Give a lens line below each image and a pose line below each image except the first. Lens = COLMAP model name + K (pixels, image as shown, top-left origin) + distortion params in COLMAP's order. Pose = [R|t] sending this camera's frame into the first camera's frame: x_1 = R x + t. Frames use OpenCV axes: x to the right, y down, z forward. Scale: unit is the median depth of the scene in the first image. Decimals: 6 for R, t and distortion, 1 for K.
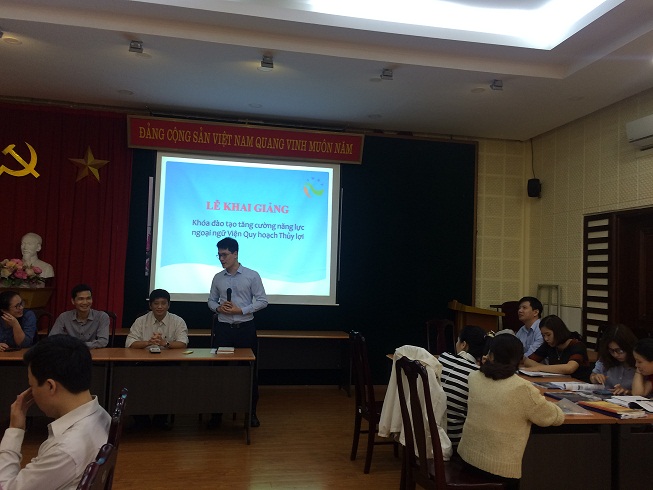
lens RADIAL K [[558.0, 0, 324.4], [0, 558.0, 245.8], [0, 0, 1]] dist [0.058649, -0.068500]
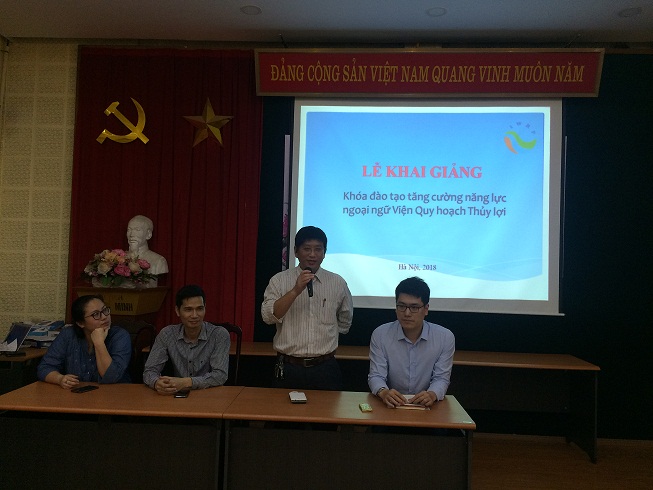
lens RADIAL K [[558.0, 0, 322.1], [0, 558.0, 243.0], [0, 0, 1]] dist [0.058649, -0.068500]
pose [[0.970189, -0.015031, -0.241884, -0.091996], [0.017658, 0.999806, 0.008697, 0.011728], [0.241706, -0.012709, 0.970266, 0.306832]]
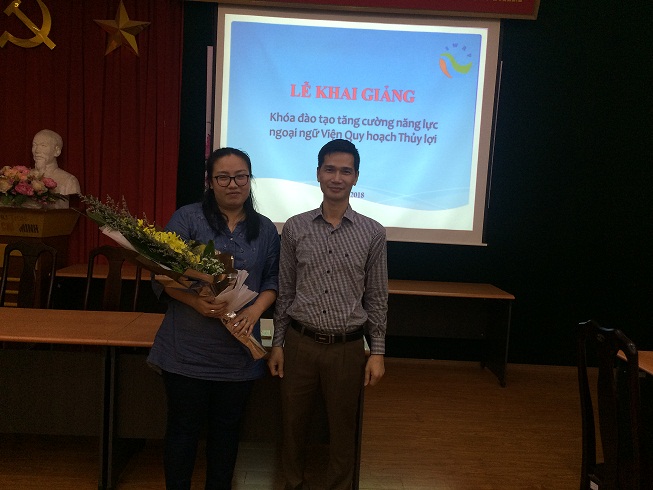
lens RADIAL K [[558.0, 0, 324.1], [0, 558.0, 244.7], [0, 0, 1]] dist [0.058649, -0.068500]
pose [[0.985537, 0.033536, -0.166108, -0.055793], [-0.010713, 0.990592, 0.136431, 0.018365], [0.169121, -0.132679, 0.976624, 0.338366]]
